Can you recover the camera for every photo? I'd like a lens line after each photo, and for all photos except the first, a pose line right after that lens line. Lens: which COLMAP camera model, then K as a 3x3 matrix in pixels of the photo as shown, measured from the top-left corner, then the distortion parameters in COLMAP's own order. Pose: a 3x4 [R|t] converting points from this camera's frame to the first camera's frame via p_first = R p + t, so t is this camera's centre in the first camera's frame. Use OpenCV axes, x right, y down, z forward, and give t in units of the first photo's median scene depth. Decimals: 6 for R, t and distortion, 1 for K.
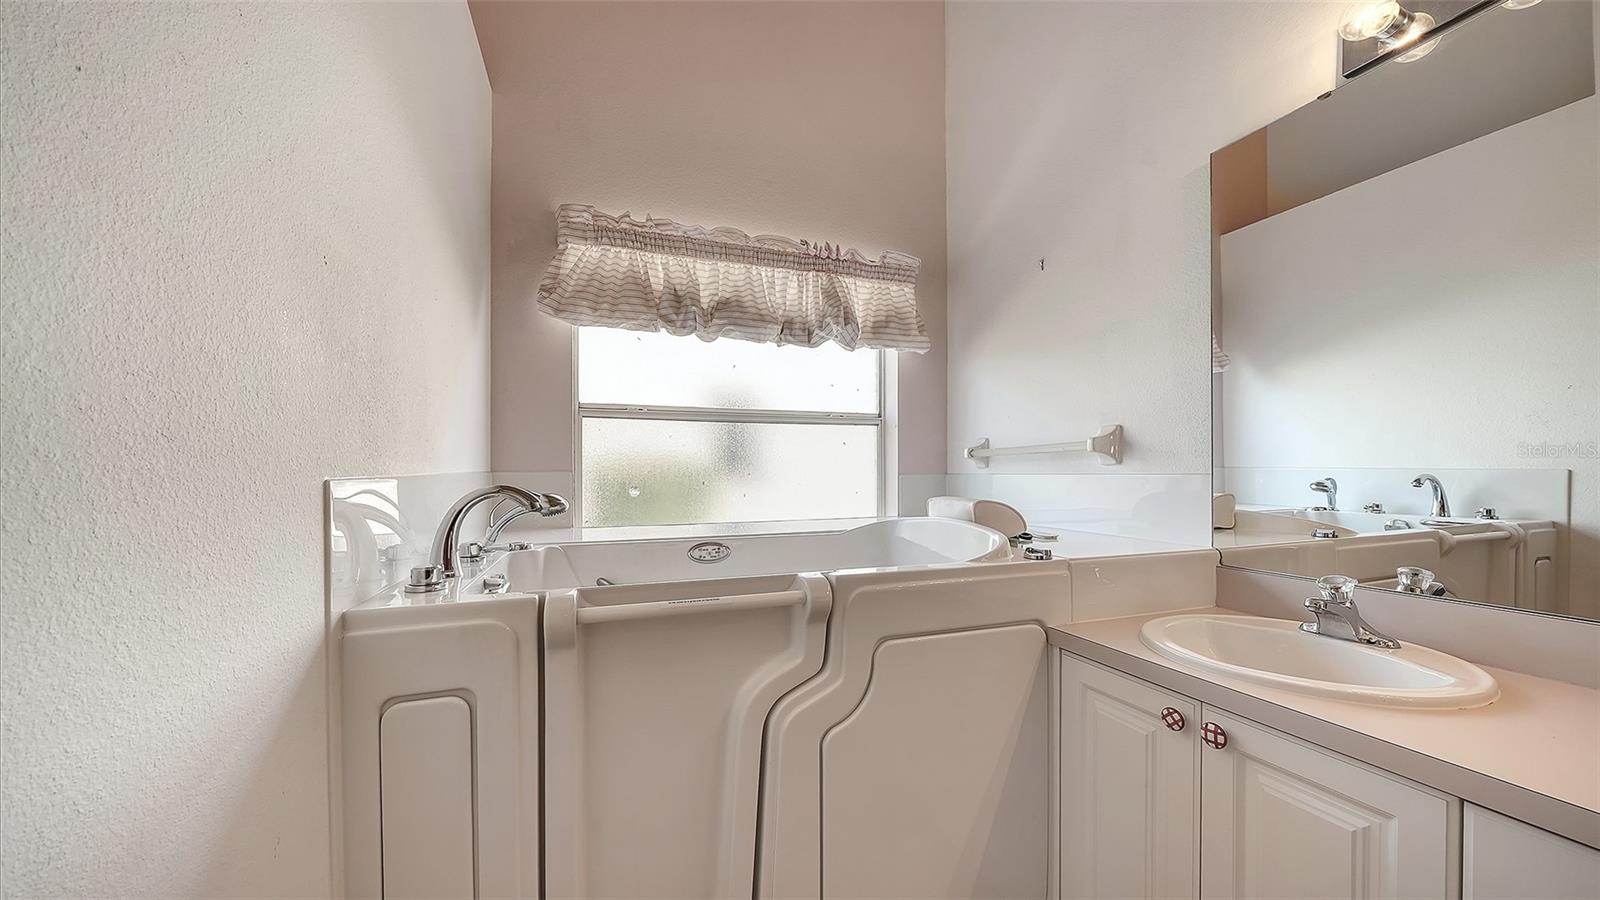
lens RADIAL K [[552.4, 0, 798.7], [0, 552.4, 466.1], [0, 0, 1]] dist [-0.006242, -0.000097]
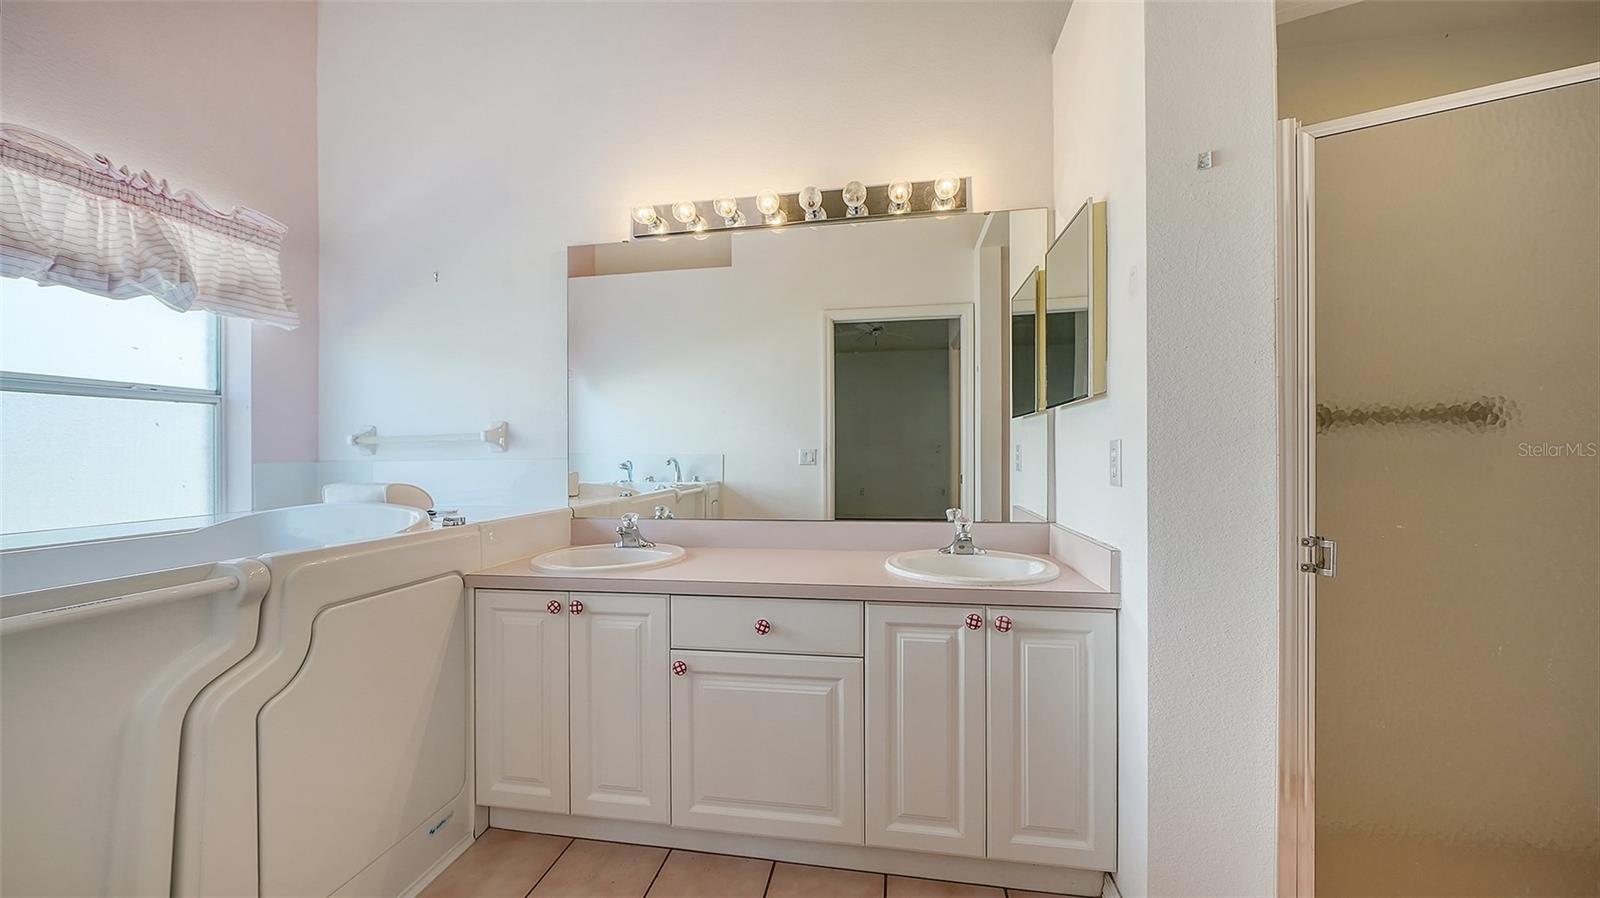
lens RADIAL K [[556.7, 0, 810.4], [0, 556.7, 451.4], [0, 0, 1]] dist [-0.005306, -0.000093]
pose [[0.471112, 0.000885, 0.882073, -0.199584], [0.000070, 0.999999, -0.001041, -0.002071], [-0.882074, 0.000552, 0.471111, -0.216266]]
